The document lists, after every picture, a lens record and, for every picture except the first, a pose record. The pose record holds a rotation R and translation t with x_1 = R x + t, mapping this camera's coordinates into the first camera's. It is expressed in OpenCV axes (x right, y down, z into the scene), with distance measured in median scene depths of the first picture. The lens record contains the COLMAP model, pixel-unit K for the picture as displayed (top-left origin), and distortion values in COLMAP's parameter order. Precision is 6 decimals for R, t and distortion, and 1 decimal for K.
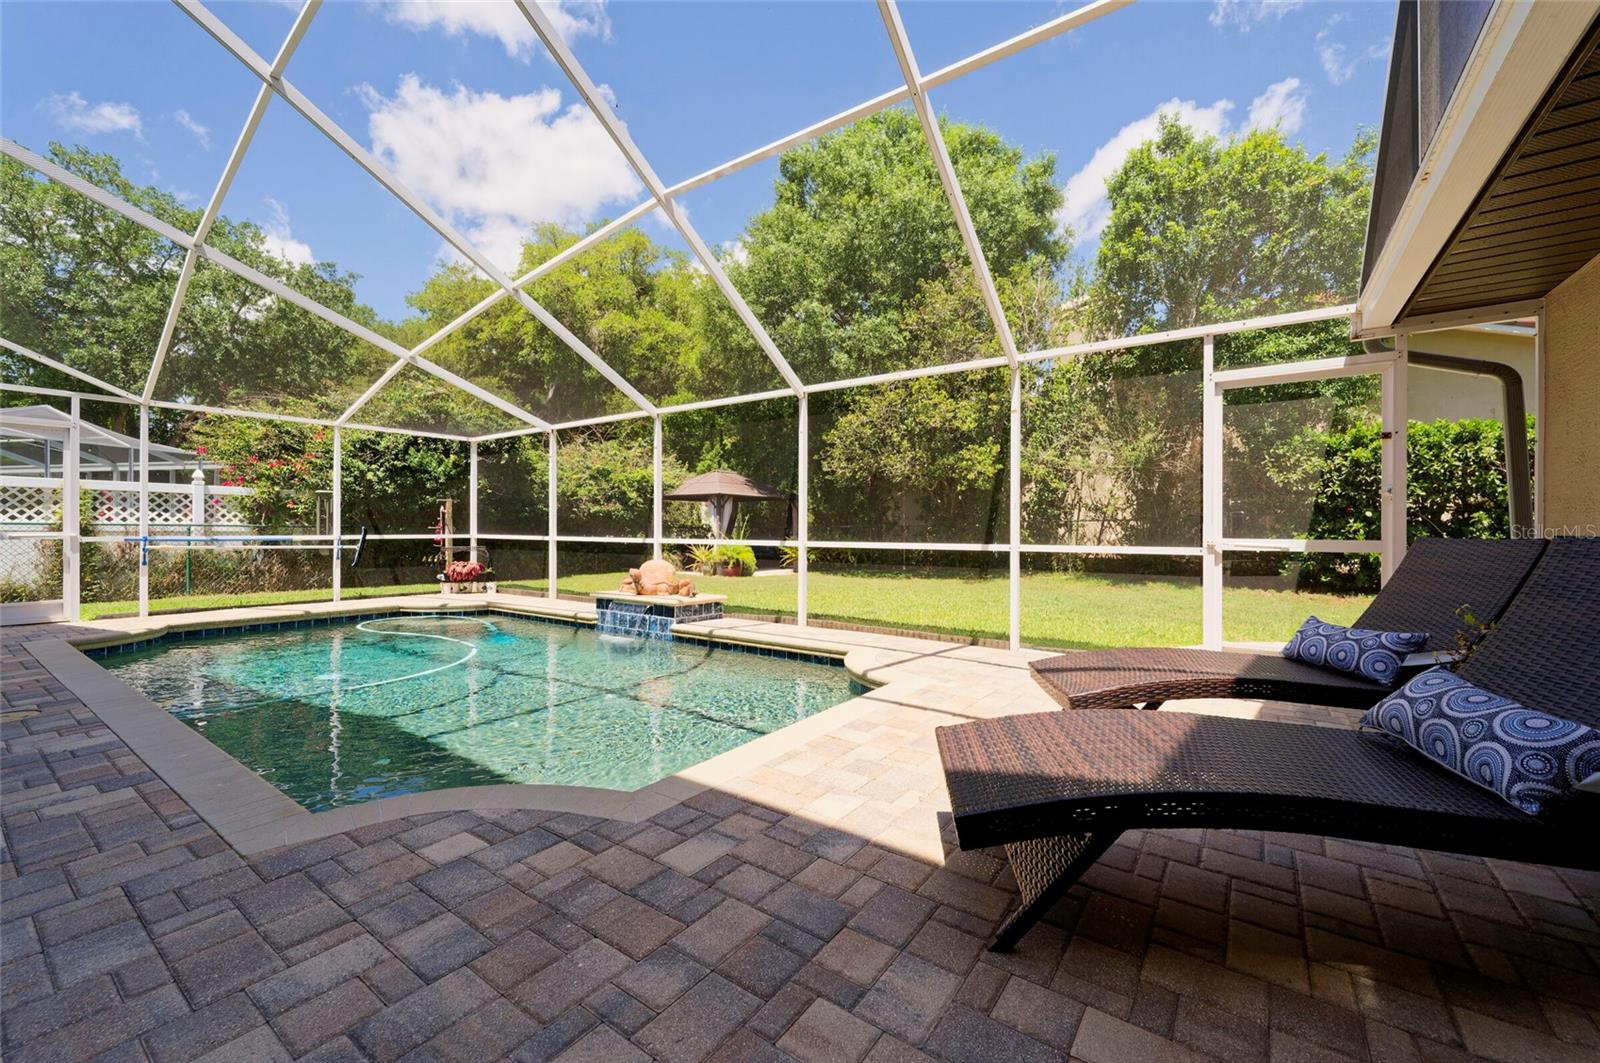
lens RADIAL K [[643.7, 0, 809.5], [0, 643.7, 534.5], [0, 0, 1]] dist [-0.002024, -0.000863]
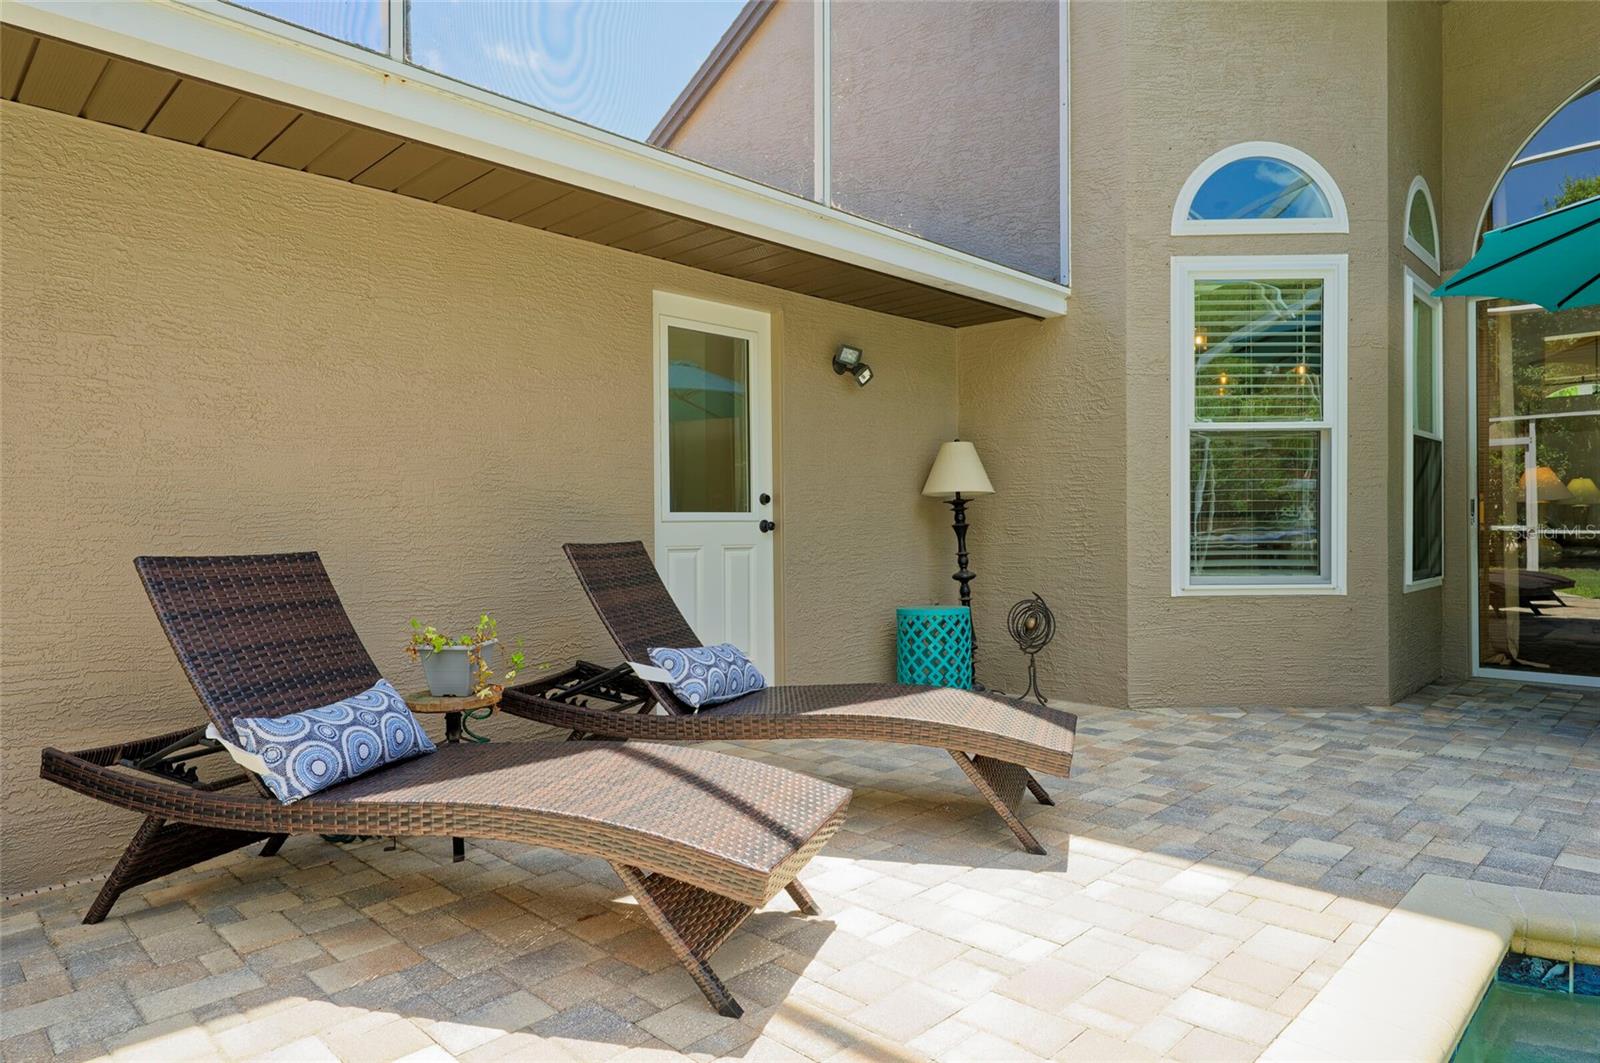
lens RADIAL K [[945.9, 0, 800.0], [0, 945.9, 531.5], [0, 0, 1]] dist [0.000541, -0.000987]
pose [[-0.985152, 0.001511, 0.171680, 0.072682], [0.003772, 0.999910, 0.012842, -0.007371], [-0.171645, 0.013299, -0.985069, 0.504737]]
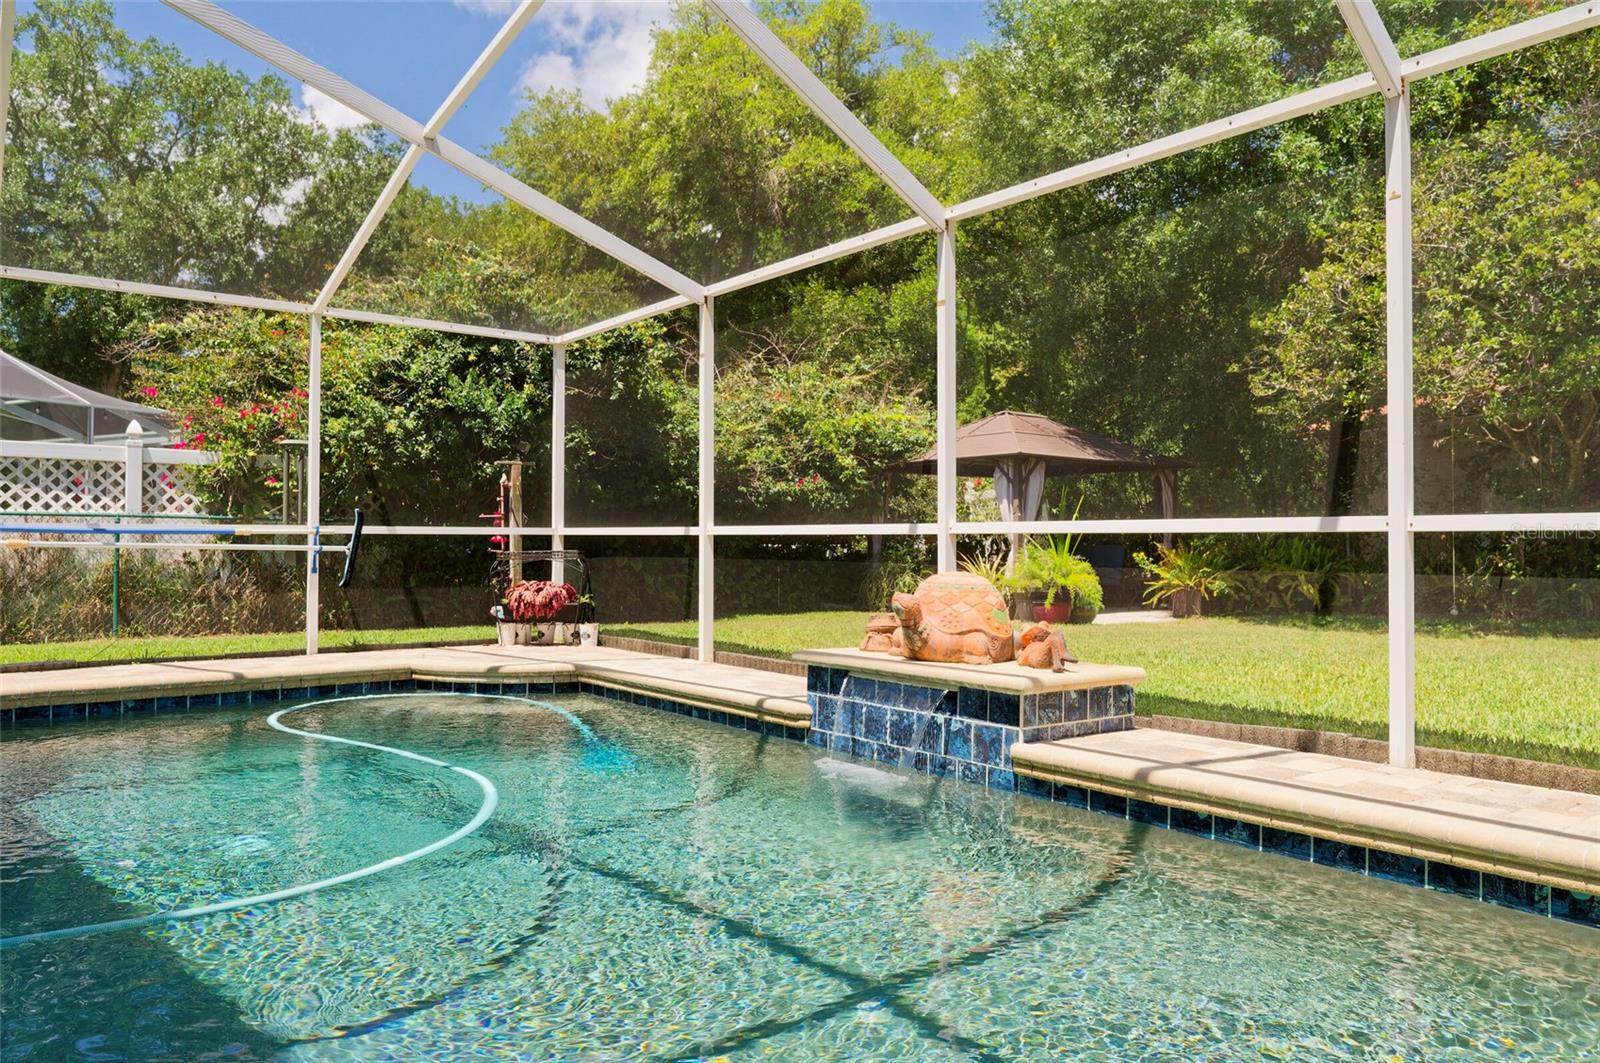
lens RADIAL K [[1096.8, 0, 800.0], [0, 1096.8, 531.5], [0, 0, 1]] dist [-0.000820, 0.000238]
pose [[0.959211, -0.004570, -0.282655, -0.098451], [-0.001403, 0.999780, -0.020926, 0.020281], [0.282689, 0.020469, 0.958993, 0.232021]]
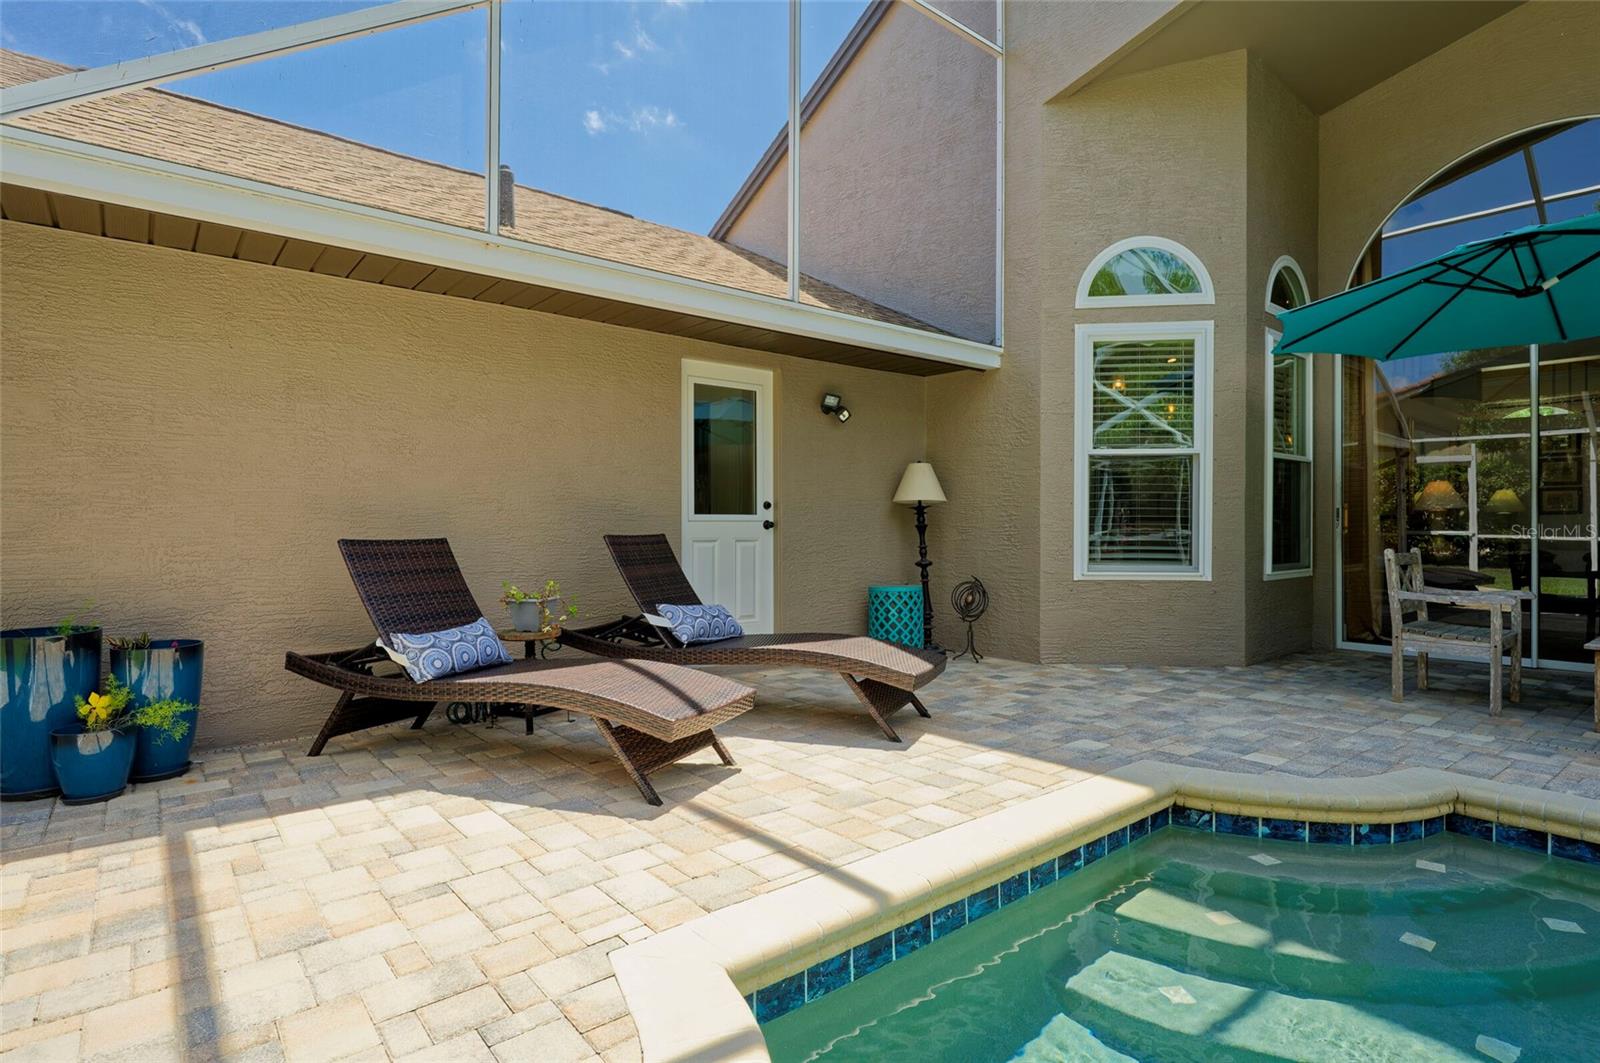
lens RADIAL K [[812.7, 0, 803.5], [0, 812.7, 527.8], [0, 0, 1]] dist [-0.002861, -0.000490]
pose [[-0.963359, -0.005963, 0.268149, -0.008729], [-0.003330, 0.999942, 0.010271, -0.007793], [-0.268194, 0.009002, -0.963323, 0.582405]]
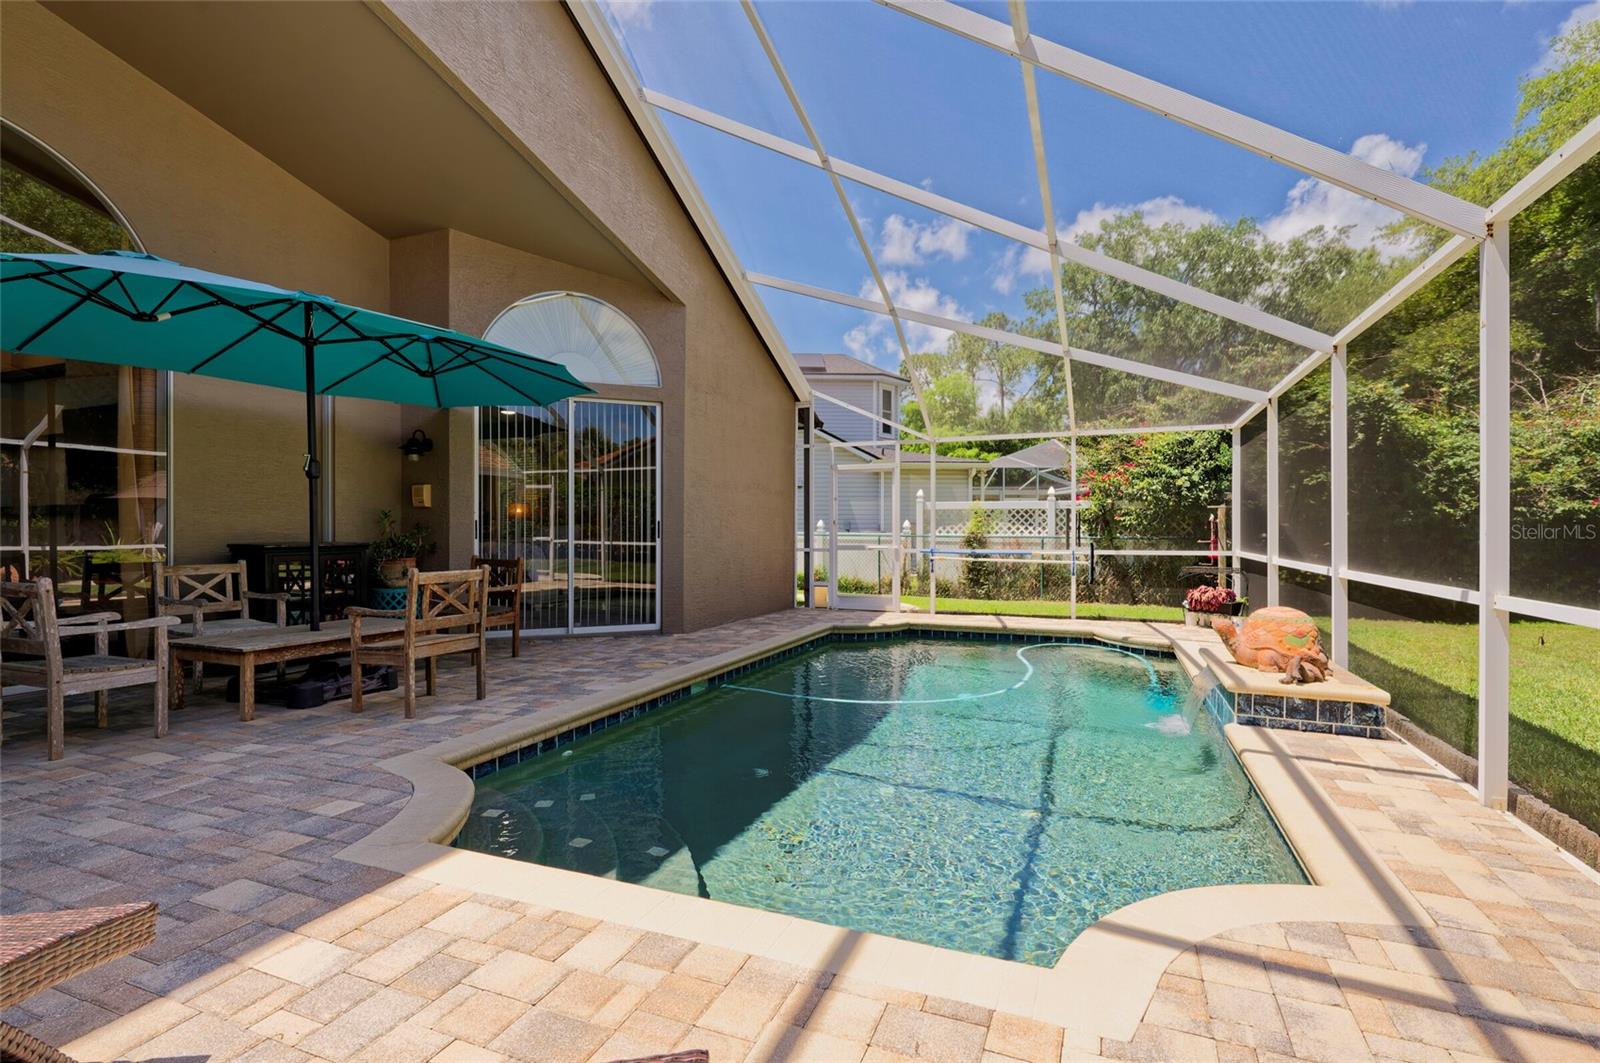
lens RADIAL K [[751.1, 0, 800.0], [0, 751.1, 531.5], [0, 0, 1]] dist [-0.005119, 0.000597]
pose [[0.221102, -0.003529, -0.975244, 0.225639], [-0.007150, 0.999961, -0.005239, -0.015313], [0.975224, 0.008131, 0.221068, 0.307617]]
